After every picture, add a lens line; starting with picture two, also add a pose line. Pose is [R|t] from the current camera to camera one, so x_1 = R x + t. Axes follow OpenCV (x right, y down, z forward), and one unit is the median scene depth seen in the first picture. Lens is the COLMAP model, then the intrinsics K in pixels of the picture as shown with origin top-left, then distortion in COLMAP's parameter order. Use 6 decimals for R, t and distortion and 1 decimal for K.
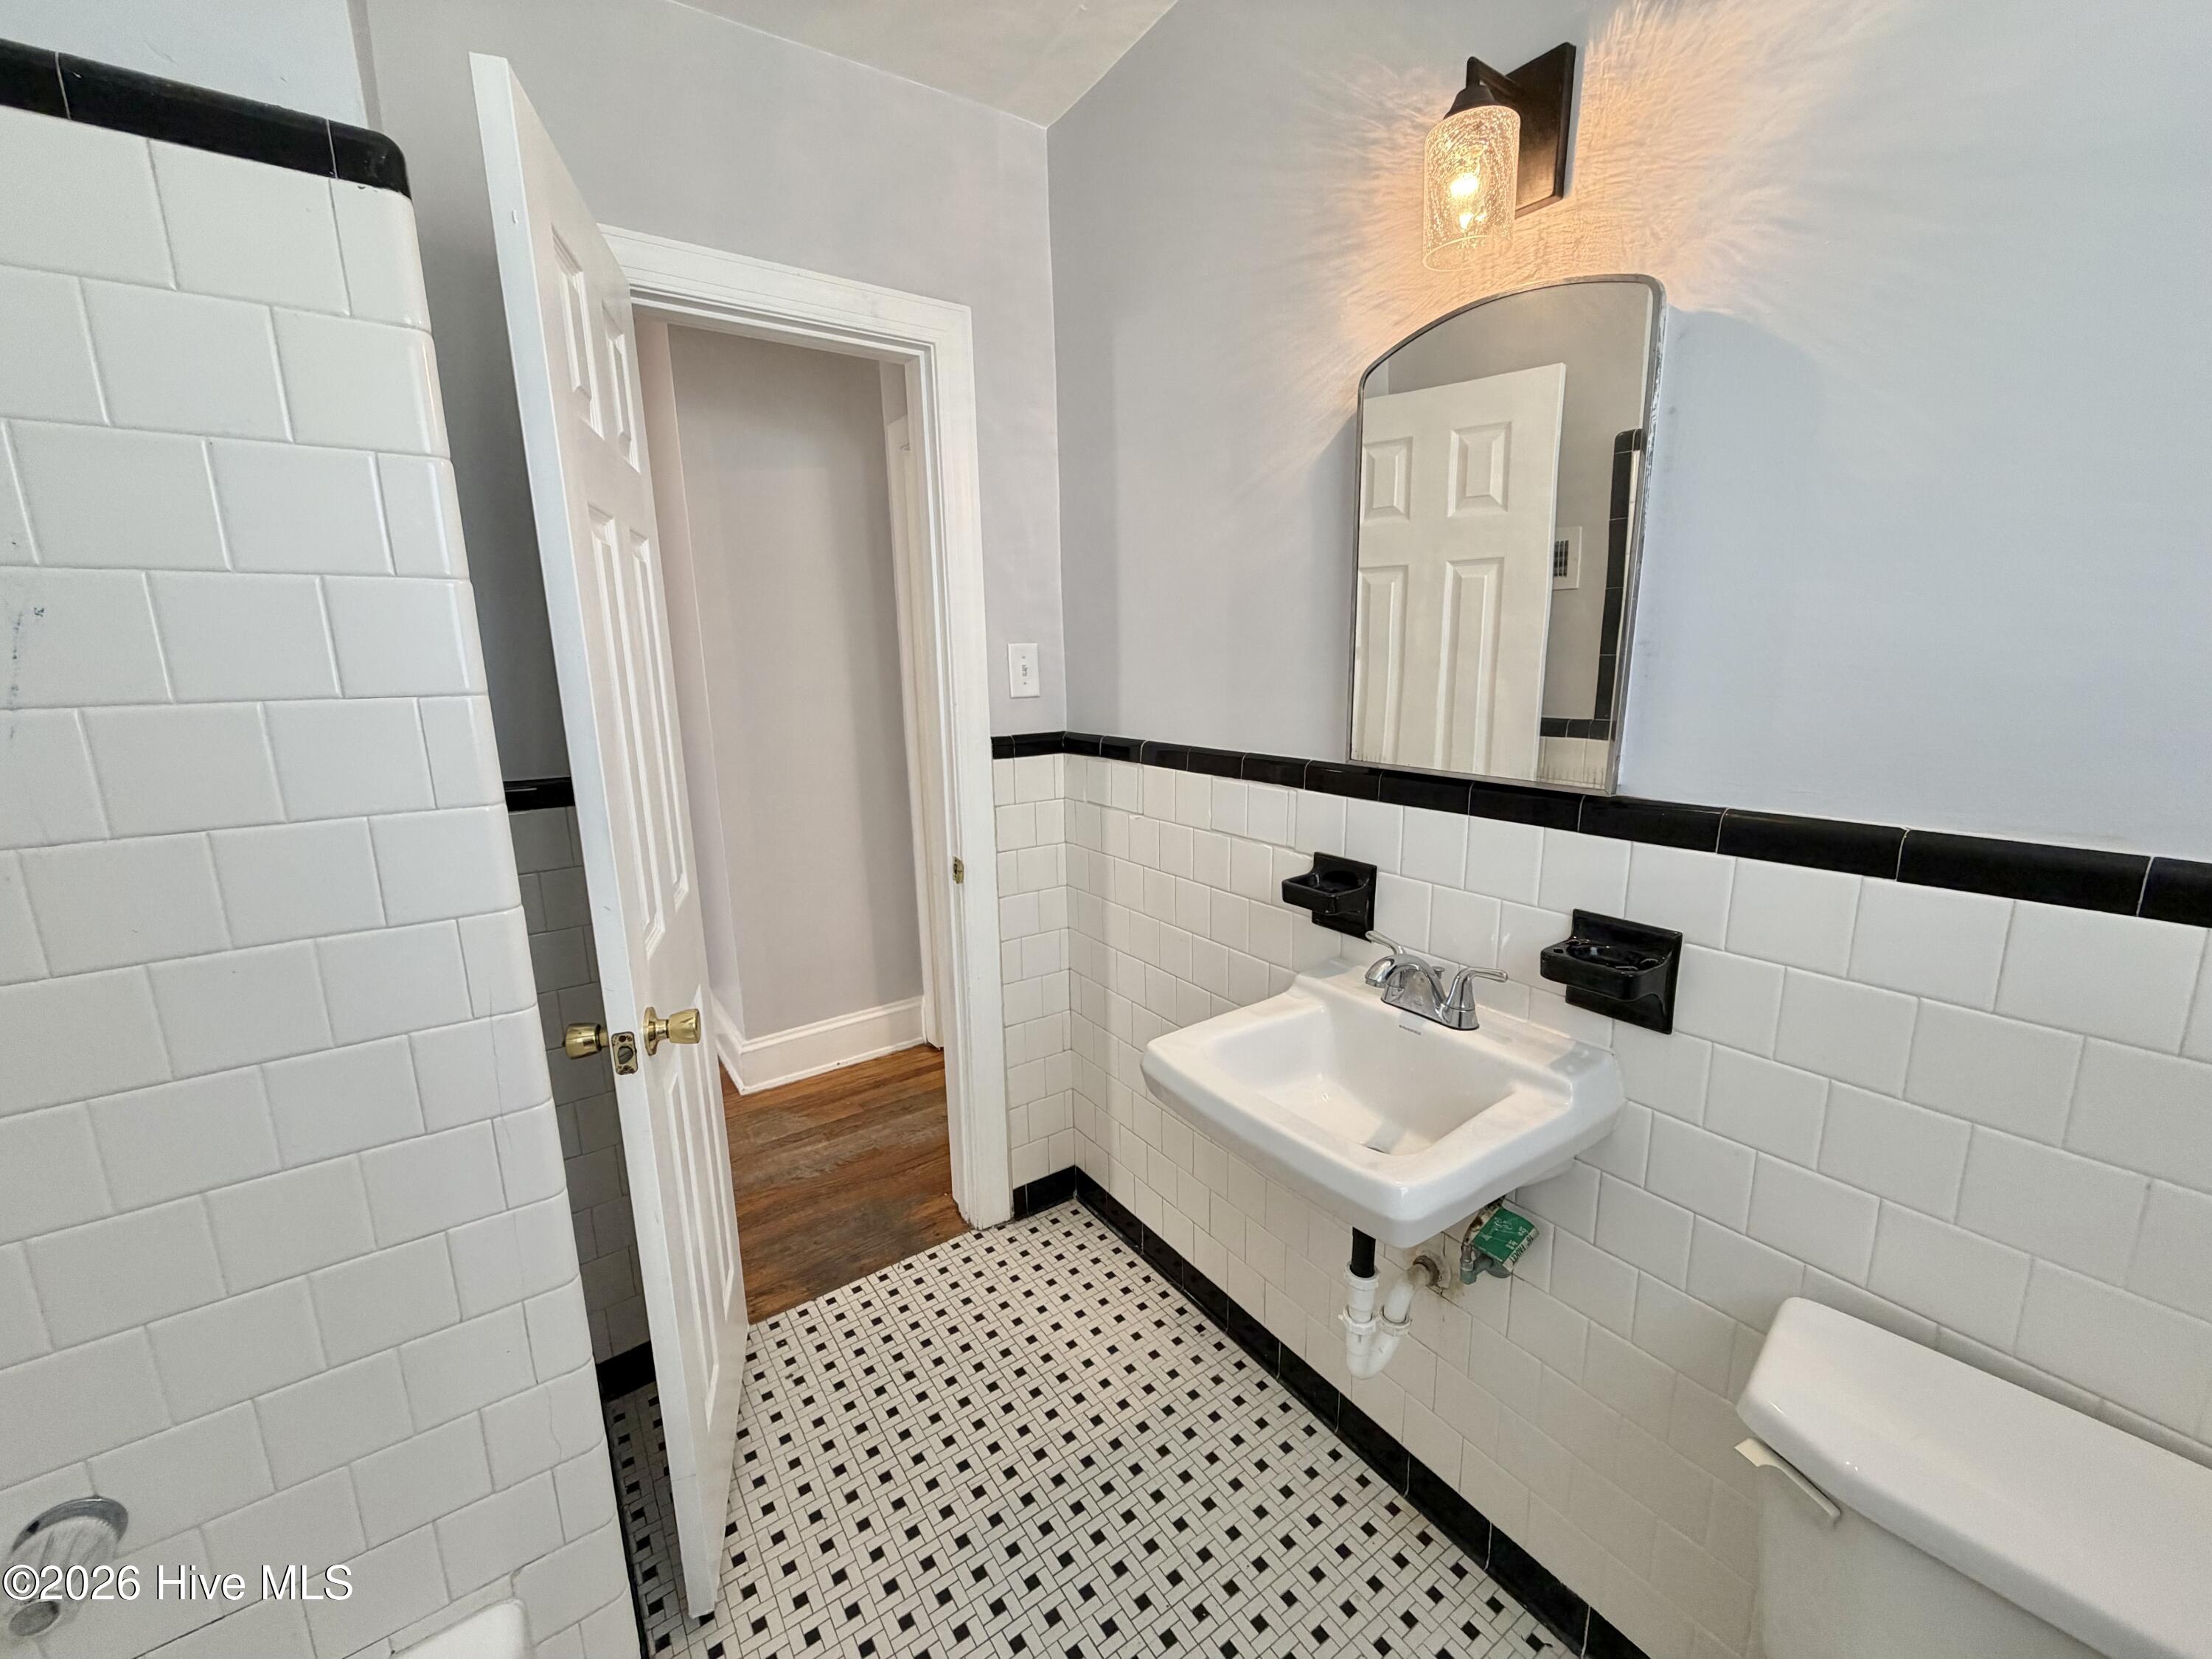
lens RADIAL K [[880.5, 0, 1098.6], [0, 880.5, 832.8], [0, 0, 1]] dist [0.000941, -0.000153]
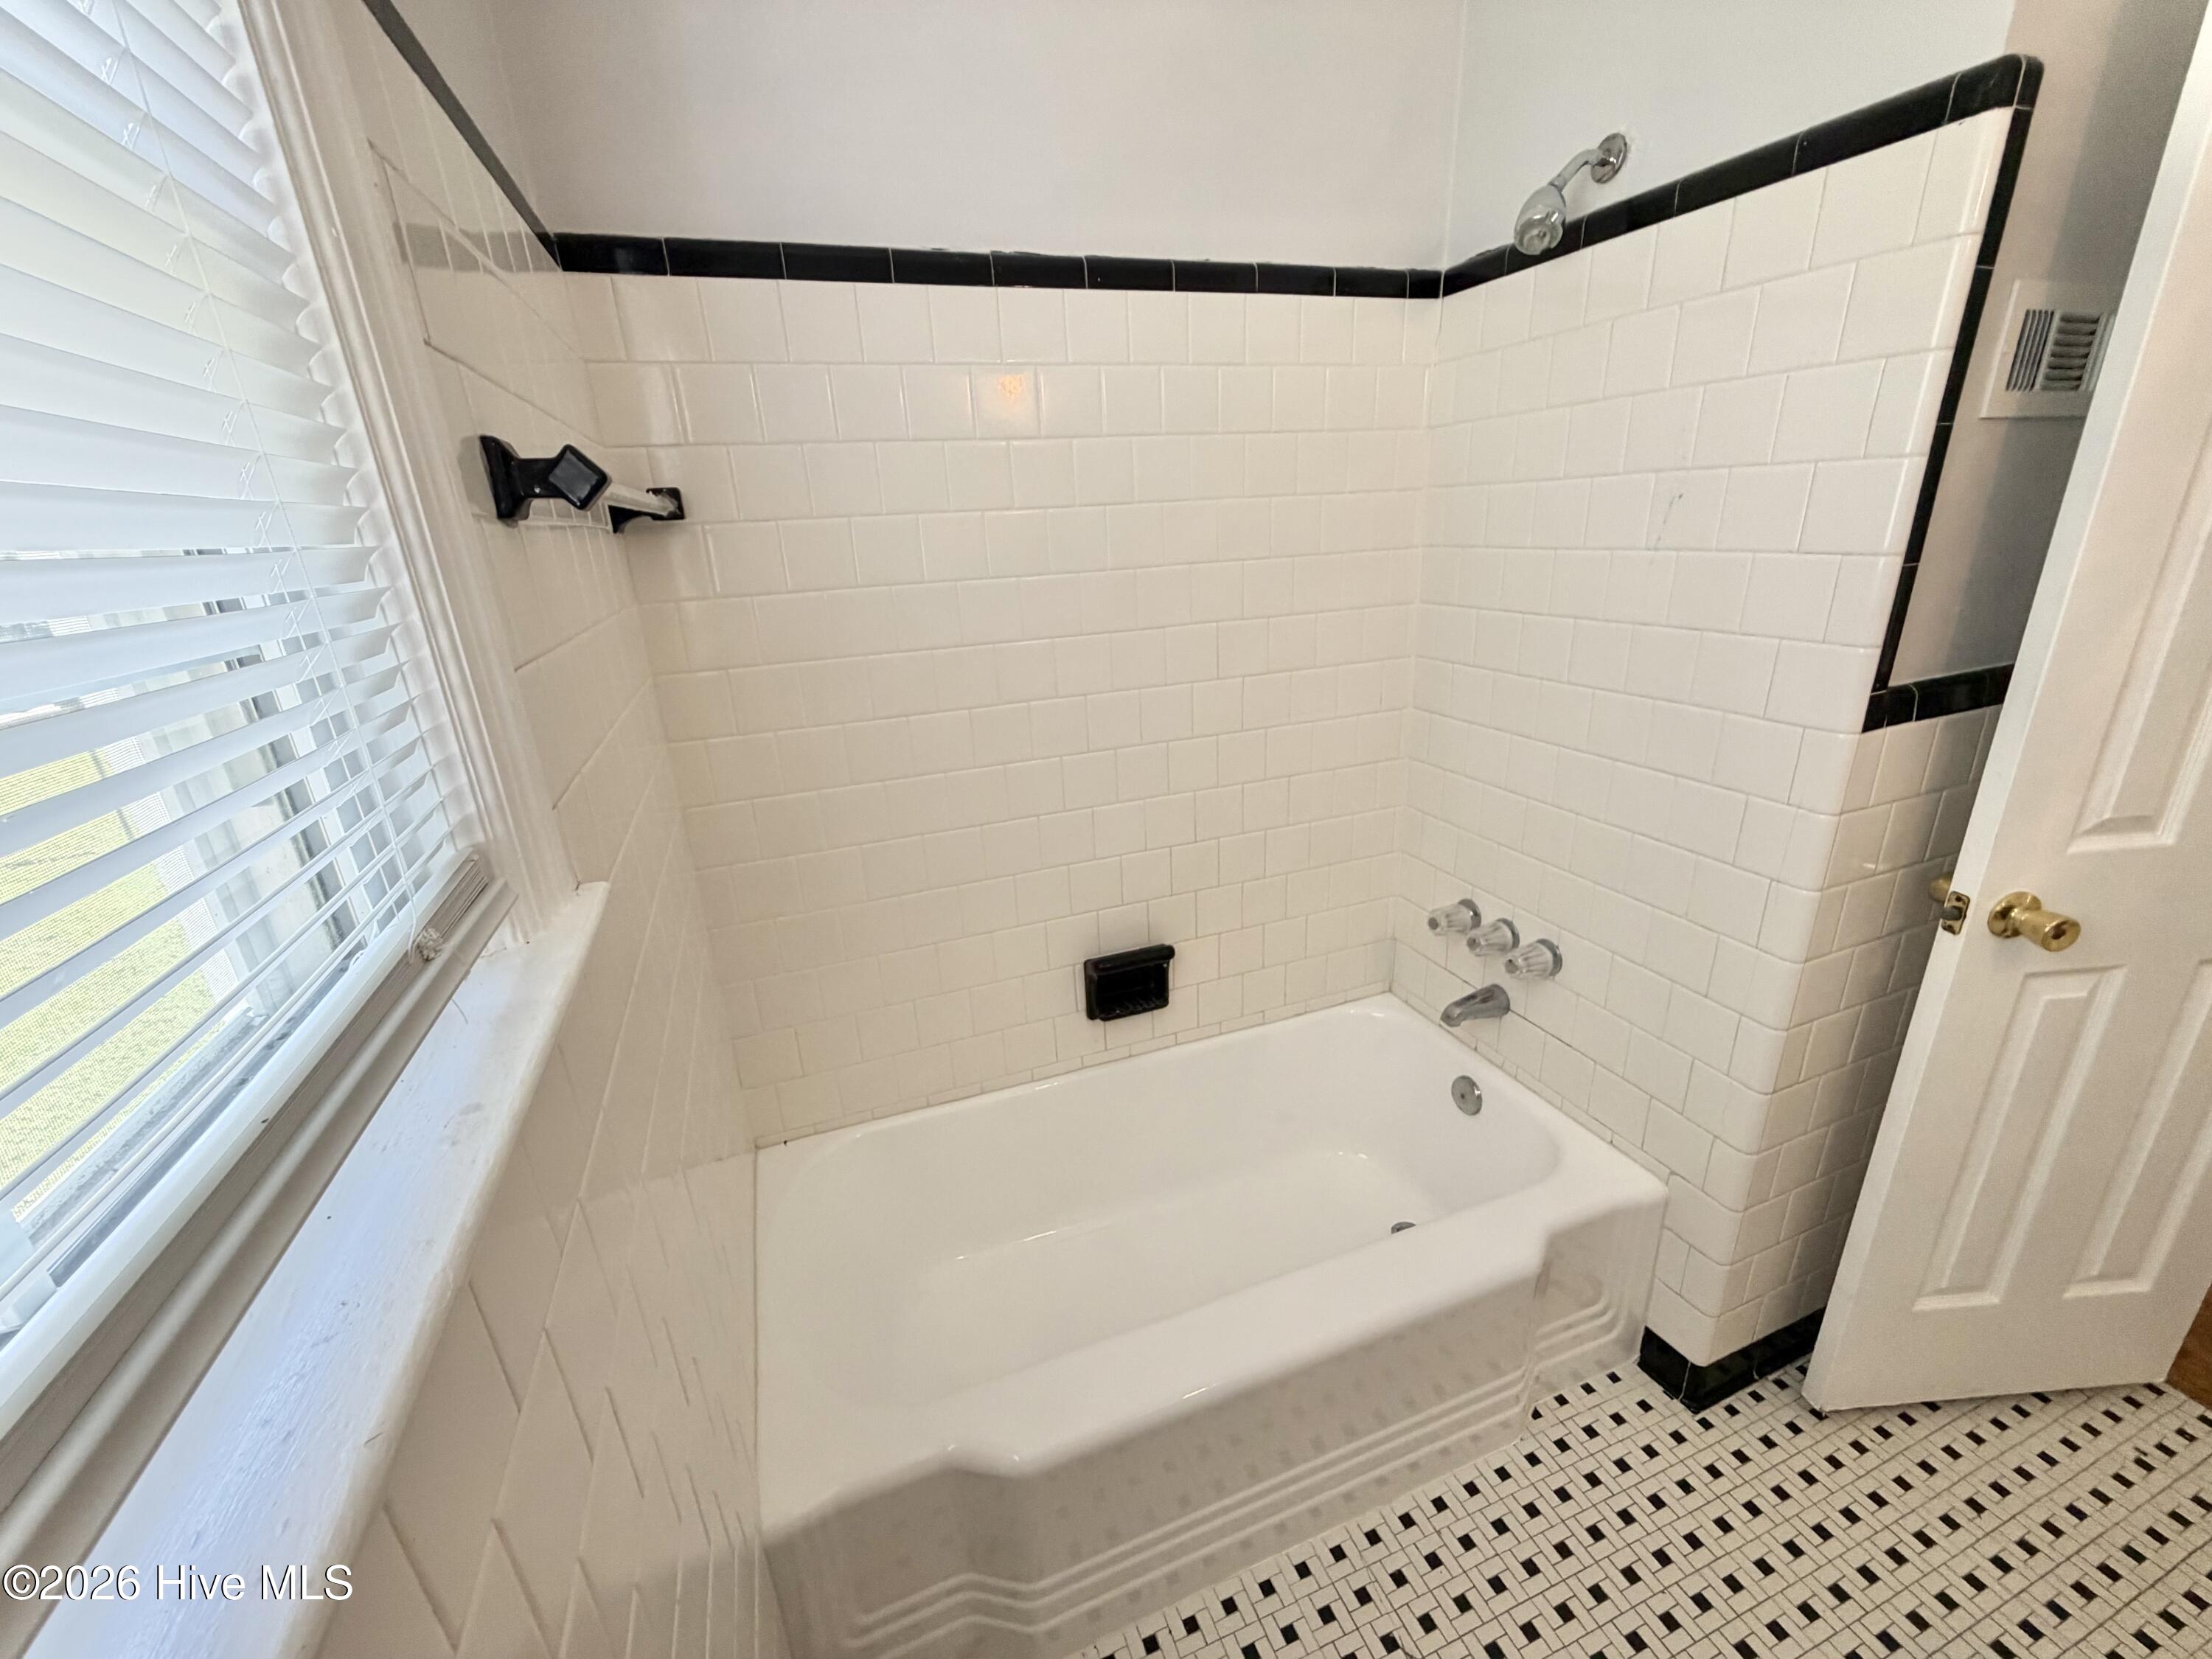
lens RADIAL K [[880.5, 0, 1102.4], [0, 880.5, 836.0], [0, 0, 1]] dist [0.000941, -0.000153]
pose [[-0.241993, 0.359080, -0.901388, 0.504350], [-0.137921, 0.906837, 0.398278, -0.088711], [0.960426, 0.220701, -0.169924, 0.157423]]
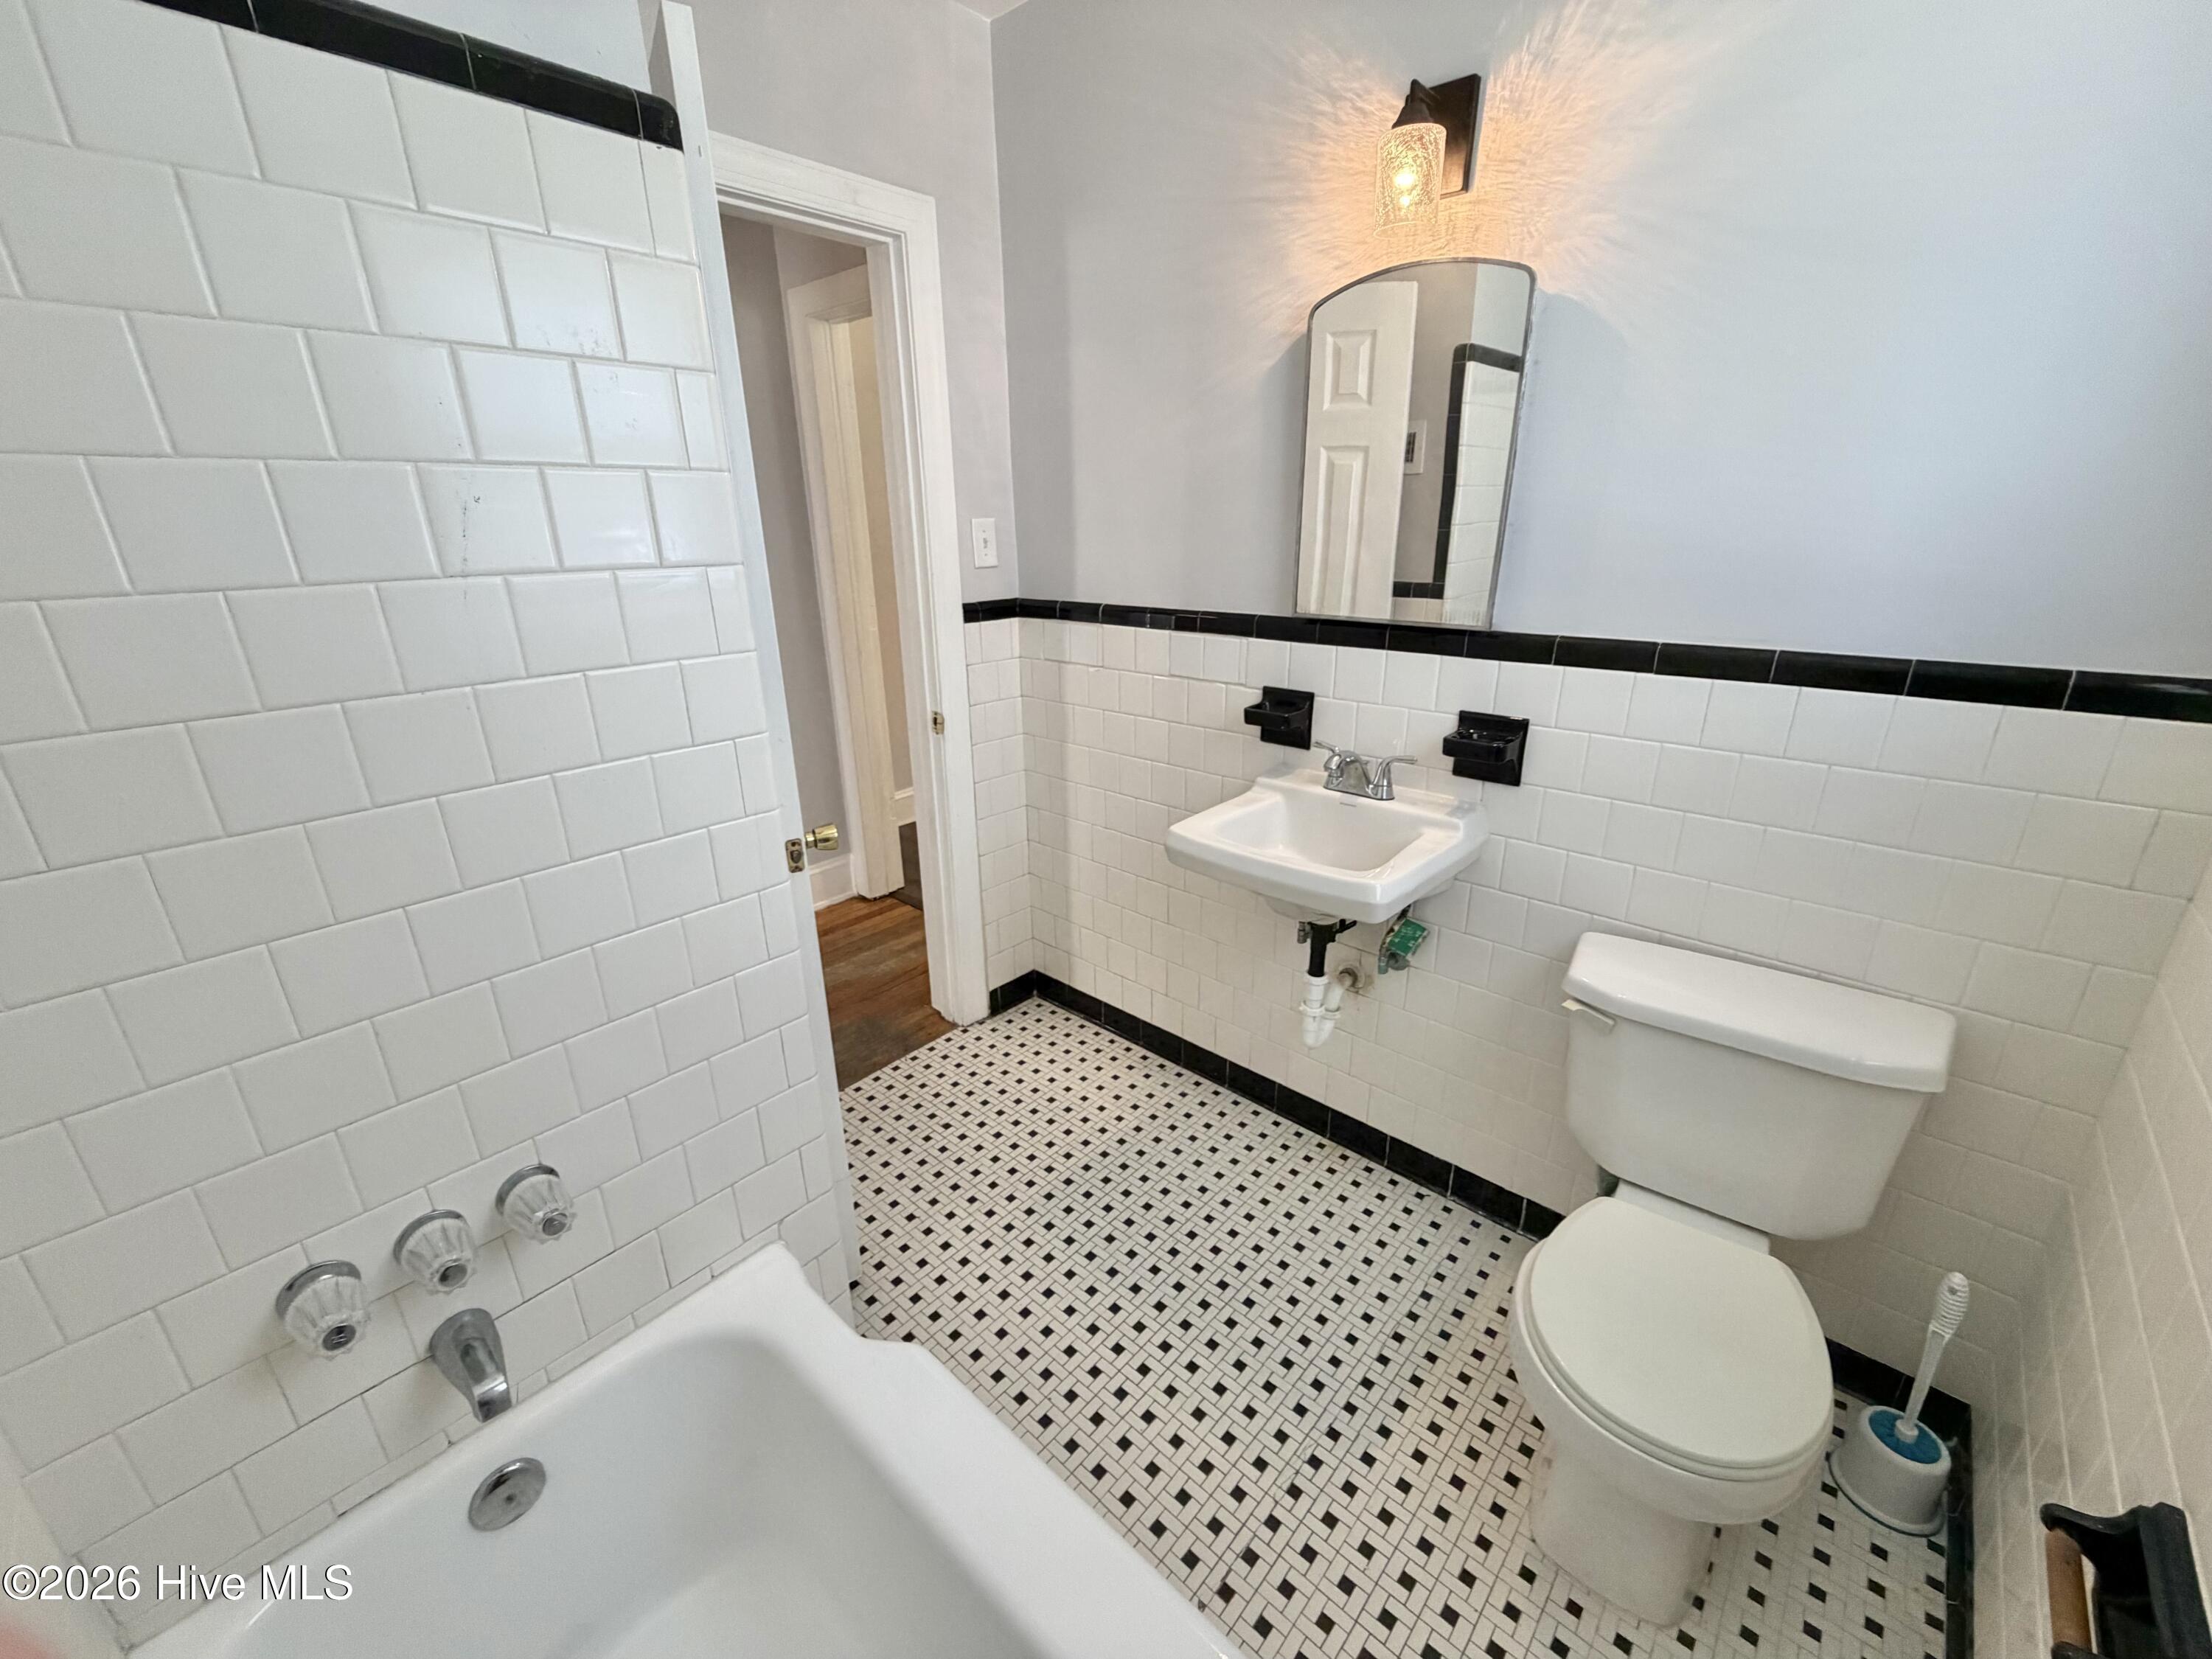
lens RADIAL K [[880.5, 0, 1098.5], [0, 880.5, 831.7], [0, 0, 1]] dist [0.000941, -0.000153]
pose [[0.974656, -0.070369, 0.212354, -0.312876], [0.040815, 0.989241, 0.140483, 0.045589], [-0.219955, -0.128256, 0.967042, -0.266195]]
